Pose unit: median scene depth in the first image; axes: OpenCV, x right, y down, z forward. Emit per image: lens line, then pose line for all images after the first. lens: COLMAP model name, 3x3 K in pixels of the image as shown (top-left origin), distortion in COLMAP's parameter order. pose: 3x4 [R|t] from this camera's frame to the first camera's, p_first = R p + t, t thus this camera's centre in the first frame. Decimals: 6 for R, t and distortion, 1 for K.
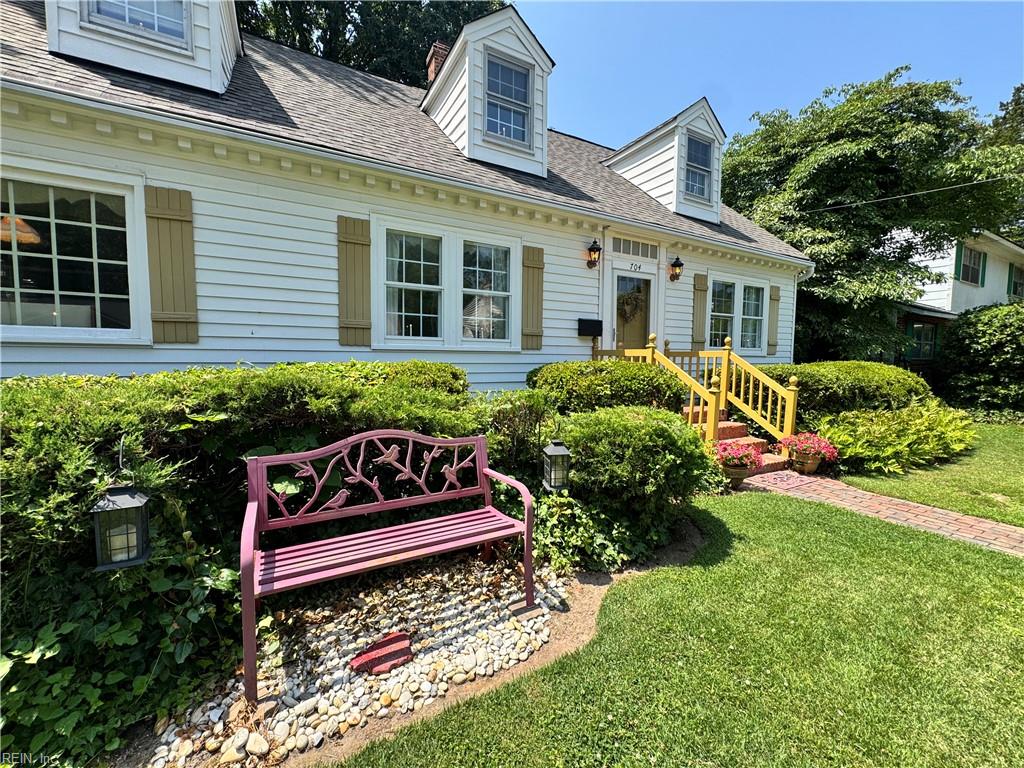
lens RADIAL K [[410.2, 0, 512.5], [0, 410.2, 385.6], [0, 0, 1]] dist [-0.001454, -0.000004]
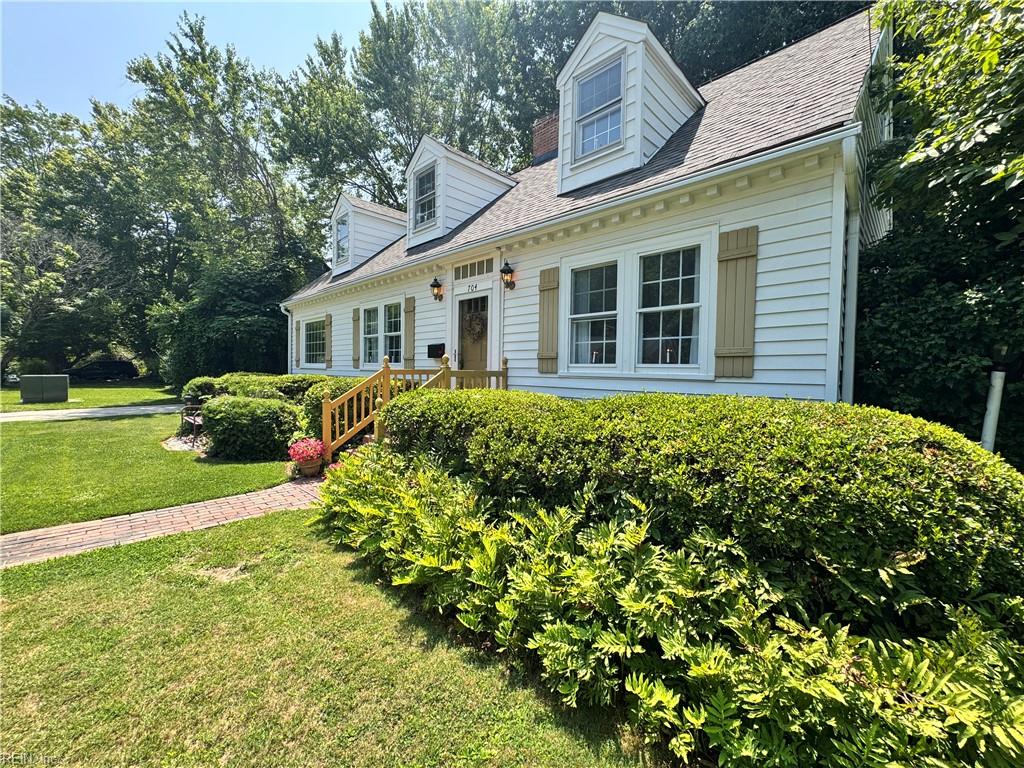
lens RADIAL K [[410.2, 0, 512.5], [0, 410.2, 385.6], [0, 0, 1]] dist [-0.001454, -0.000004]
pose [[0.287745, 0.034454, -0.957087, 1.513751], [-0.078297, 0.996854, 0.012346, -0.078896], [0.954501, 0.071384, 0.289537, 0.947004]]
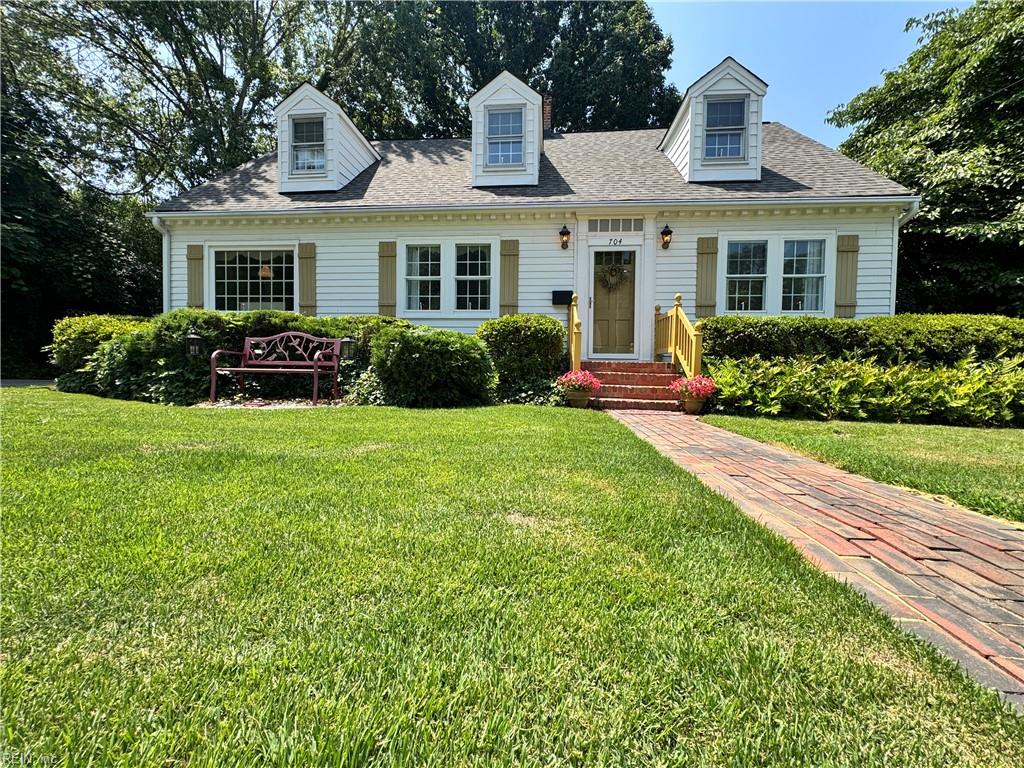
lens RADIAL K [[410.2, 0, 512.5], [0, 410.2, 385.6], [0, 0, 1]] dist [-0.001454, -0.000004]
pose [[0.829974, 0.024185, -0.557278, 0.813770], [-0.044179, 0.998771, -0.022451, 0.166622], [0.556050, 0.043254, 0.830023, -0.086931]]
